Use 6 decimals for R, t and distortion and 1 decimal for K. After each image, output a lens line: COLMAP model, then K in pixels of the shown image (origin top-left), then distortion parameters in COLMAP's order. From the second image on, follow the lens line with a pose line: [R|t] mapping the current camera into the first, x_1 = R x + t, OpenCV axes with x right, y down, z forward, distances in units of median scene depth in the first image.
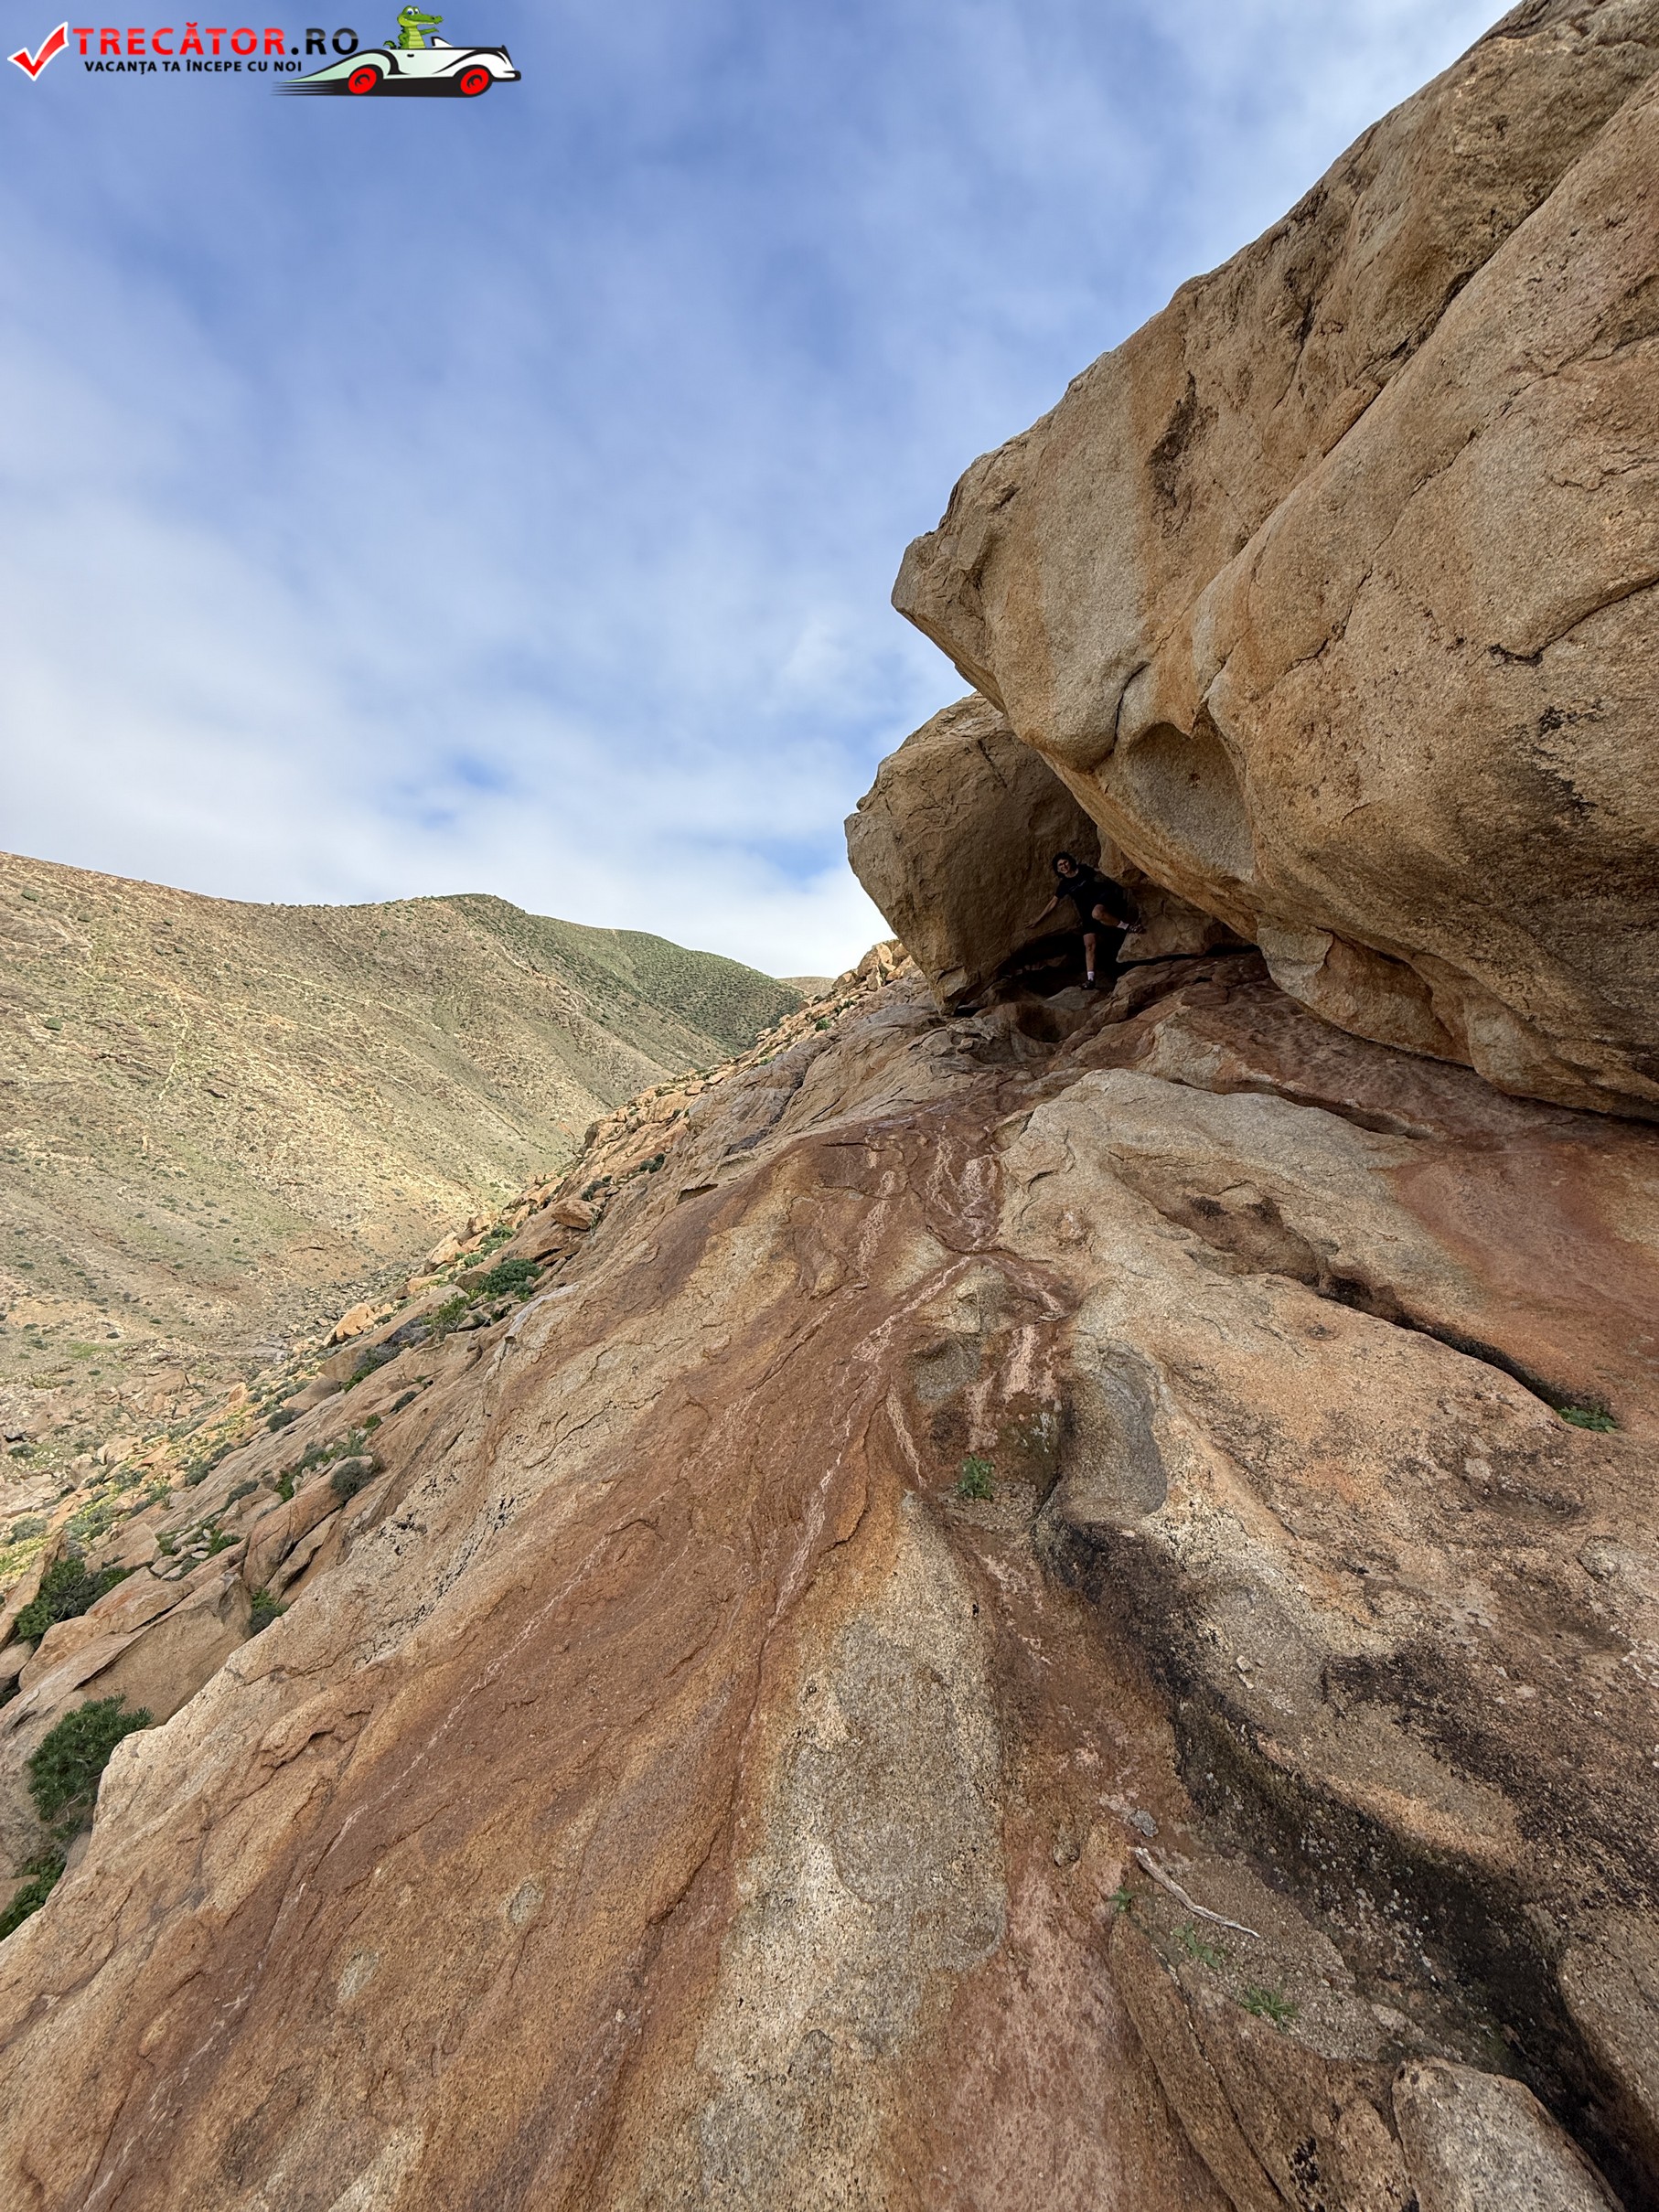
lens RADIAL K [[874.0, 0, 830.6], [0, 874.0, 1103.3], [0, 0, 1]] dist [0.001176, 0.000256]
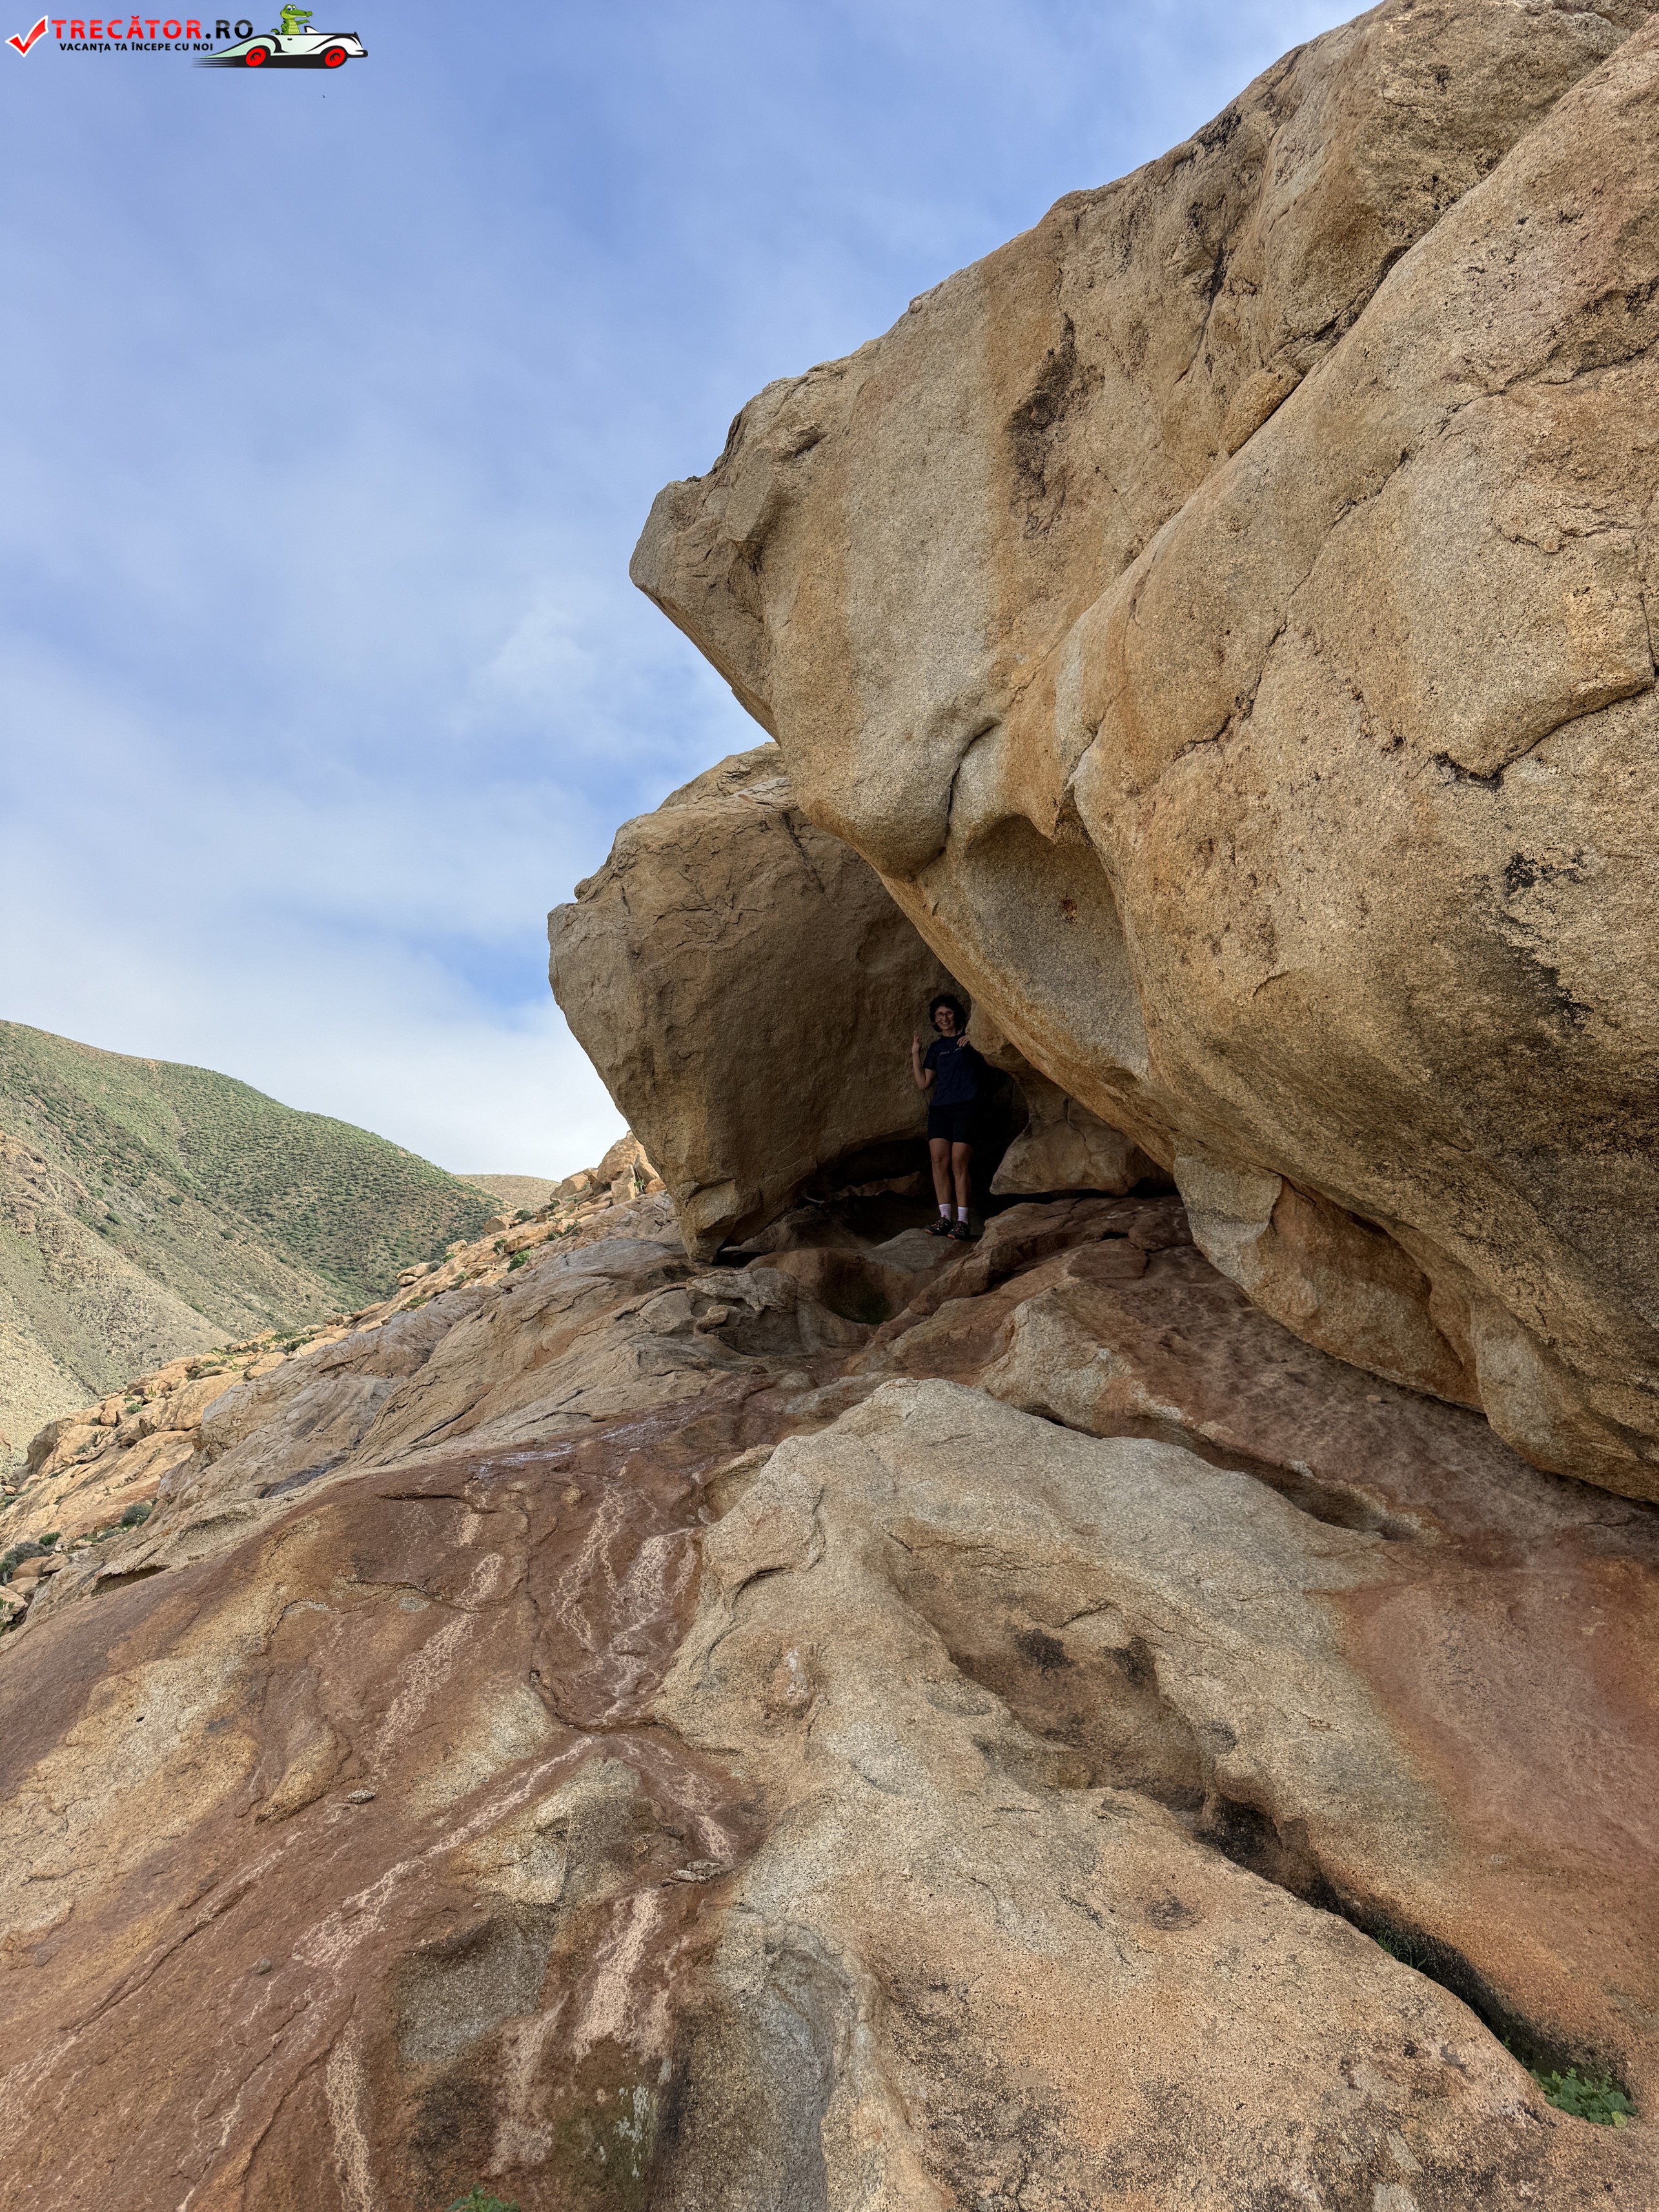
lens RADIAL K [[1539.6, 0, 841.1], [0, 1539.6, 1100.3], [0, 0, 1]] dist [0.050264, -0.053248]
pose [[0.982407, 0.090924, 0.163122, 0.117218], [-0.056367, 0.977103, -0.205167, -0.011044], [-0.178042, 0.192363, 0.965038, 0.018884]]
